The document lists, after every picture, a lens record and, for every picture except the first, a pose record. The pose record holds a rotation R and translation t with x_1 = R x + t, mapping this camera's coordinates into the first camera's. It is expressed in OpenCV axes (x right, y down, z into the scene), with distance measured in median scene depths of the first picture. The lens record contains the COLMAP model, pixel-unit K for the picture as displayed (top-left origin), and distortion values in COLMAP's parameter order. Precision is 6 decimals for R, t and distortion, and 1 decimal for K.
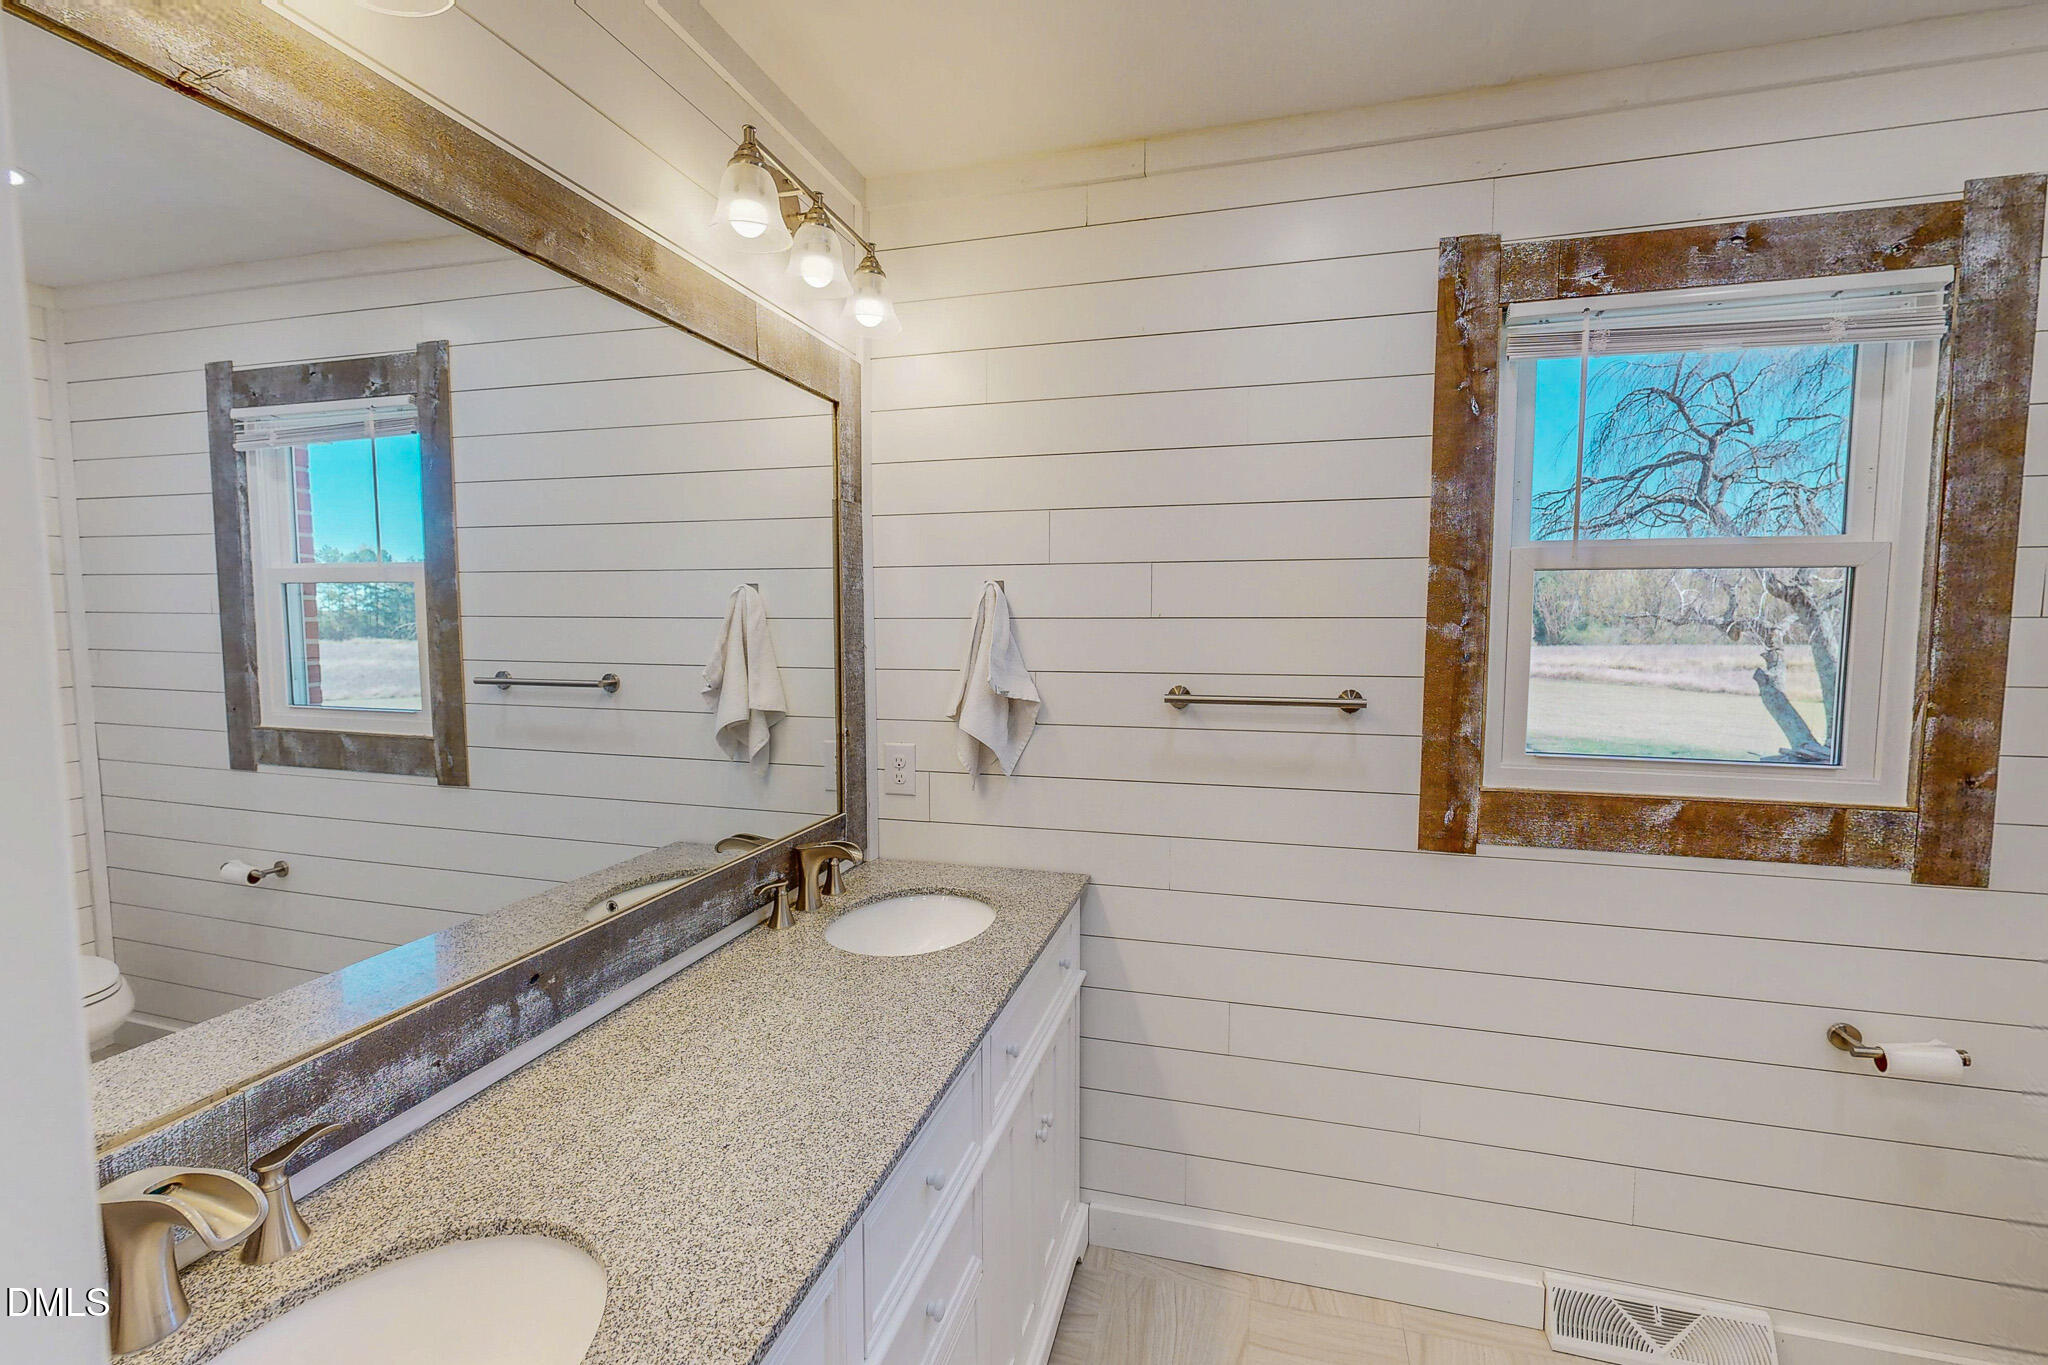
lens RADIAL K [[890.3, 0, 1026.0], [0, 890.3, 687.7], [0, 0, 1]] dist [-0.003386, 0.000362]
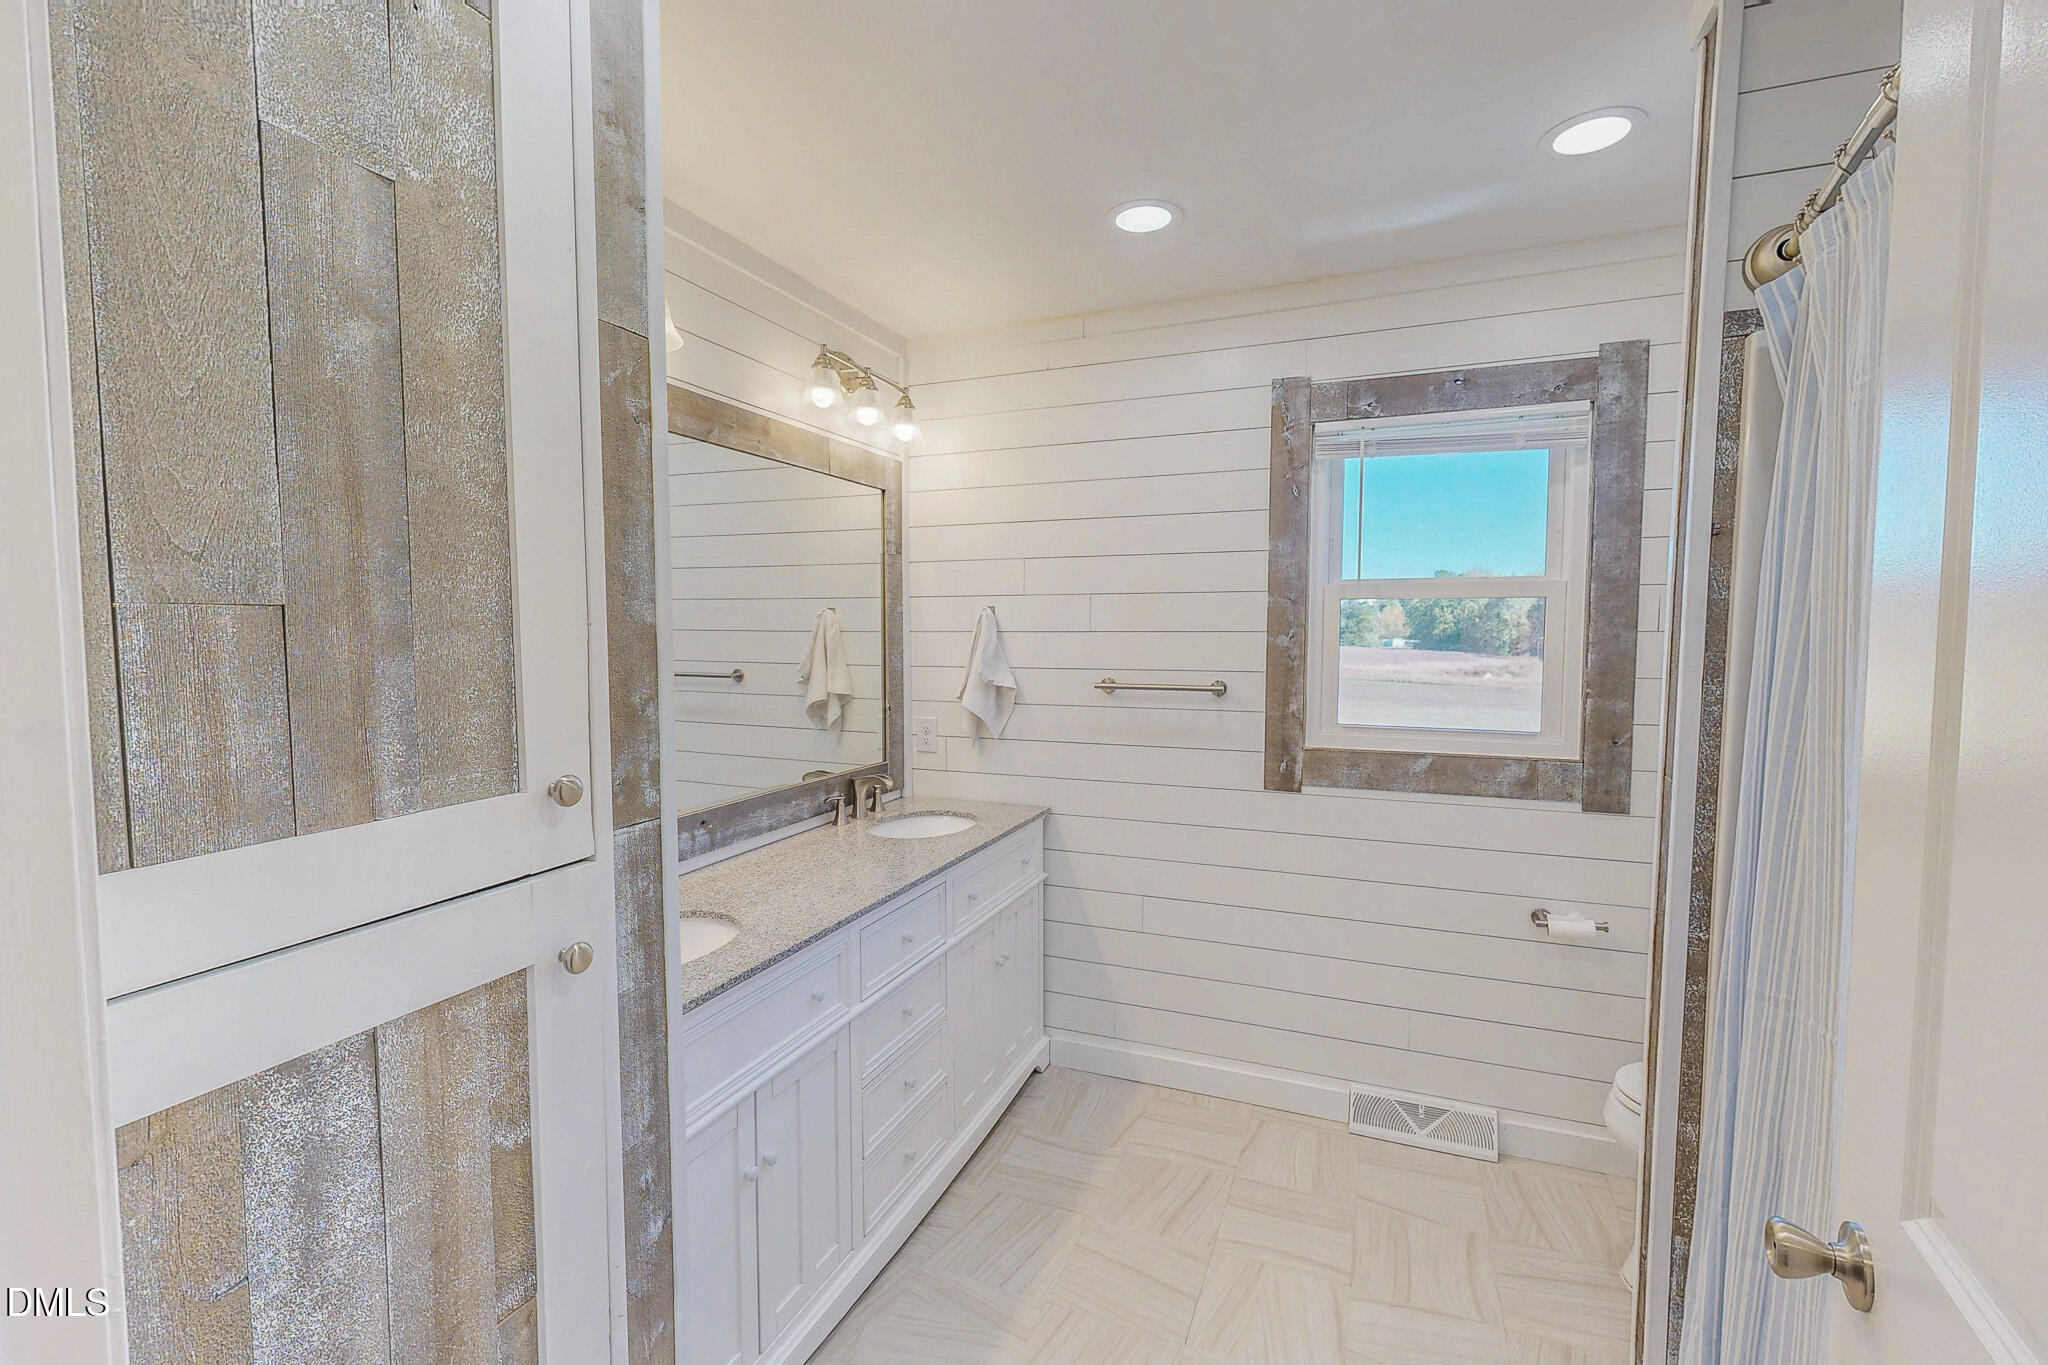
lens RADIAL K [[890.3, 0, 1021.9], [0, 890.3, 681.7], [0, 0, 1]] dist [-0.003386, 0.000362]
pose [[0.992908, 0.006636, -0.118702, 0.224822], [-0.008861, 0.999795, -0.018222, 0.035737], [0.118557, 0.019145, 0.992763, -0.525025]]
